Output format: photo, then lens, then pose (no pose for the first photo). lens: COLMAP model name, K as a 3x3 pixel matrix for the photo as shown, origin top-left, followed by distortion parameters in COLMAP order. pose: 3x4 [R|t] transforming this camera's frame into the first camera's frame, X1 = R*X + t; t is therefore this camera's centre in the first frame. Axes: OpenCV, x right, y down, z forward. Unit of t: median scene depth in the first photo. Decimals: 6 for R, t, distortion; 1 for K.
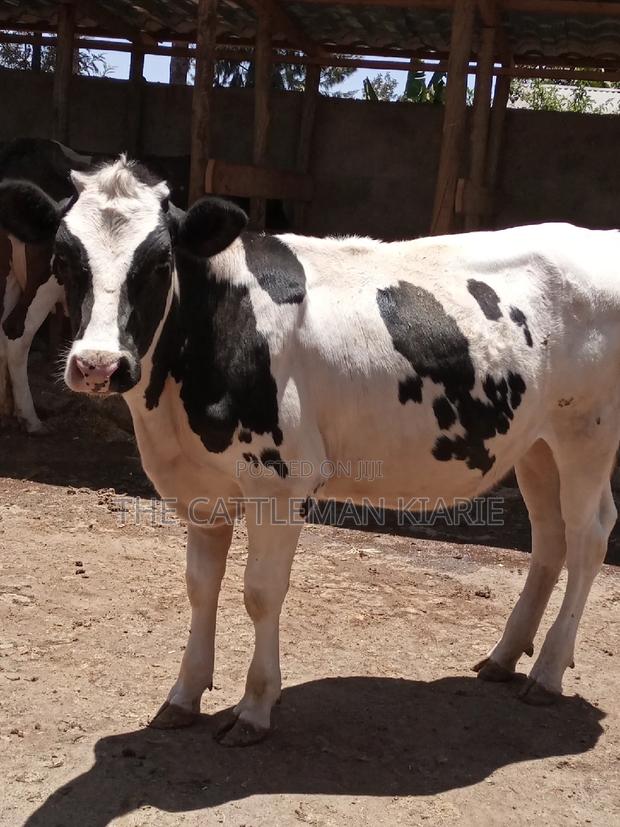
lens RADIAL K [[1032.0, 0, 293.4], [0, 1032.0, 408.7], [0, 0, 1]] dist [-0.001396, 0.000000]
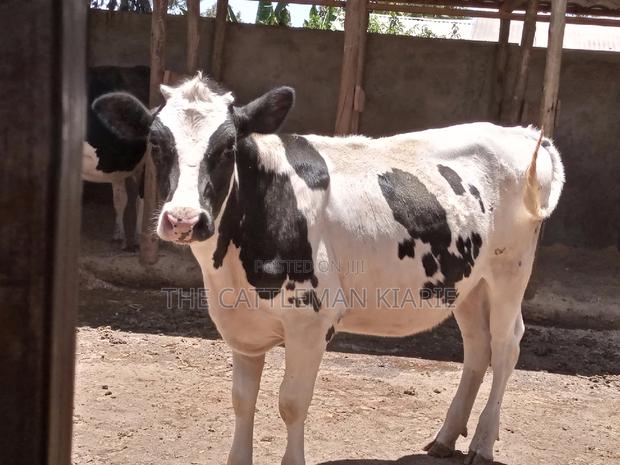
lens RADIAL K [[773.7, 0, 300.9], [0, 773.7, 247.7], [0, 0, 1]] dist [-0.001396, 0.000000]
pose [[0.988053, -0.029489, 0.151265, -0.164413], [0.030580, 0.999520, -0.004891, -0.016913], [-0.151048, 0.009459, 0.988481, 0.013807]]
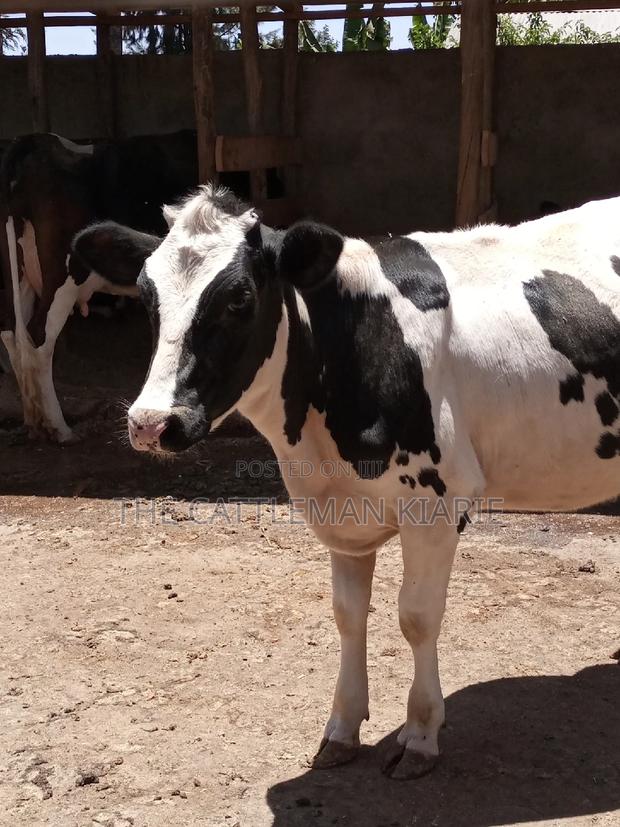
lens RADIAL K [[1032.0, 0, 307.8], [0, 1032.0, 440.8], [0, 0, 1]] dist [-0.001396, 0.000000]
pose [[0.993384, -0.110932, 0.029700, -0.141301], [0.108522, 0.991397, 0.073185, -0.060011], [-0.037563, -0.069477, 0.996876, 0.079872]]
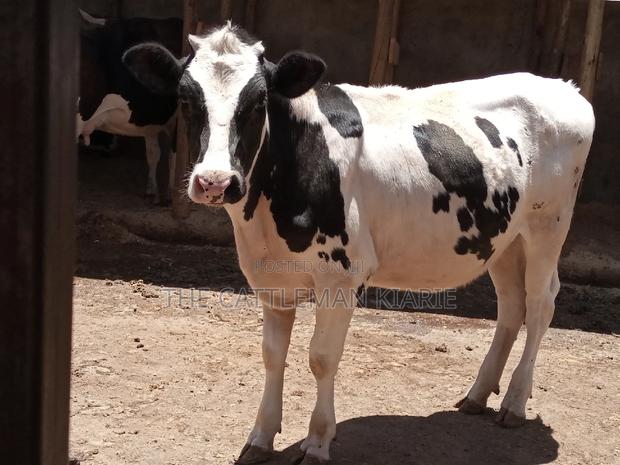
lens RADIAL K [[773.7, 0, 308.5], [0, 773.7, 245.6], [0, 0, 1]] dist [-0.001396, 0.000000]
pose [[0.992589, -0.028223, 0.118197, -0.161646], [0.022839, 0.998650, 0.046659, -0.011894], [-0.119354, -0.043614, 0.991893, 0.029941]]
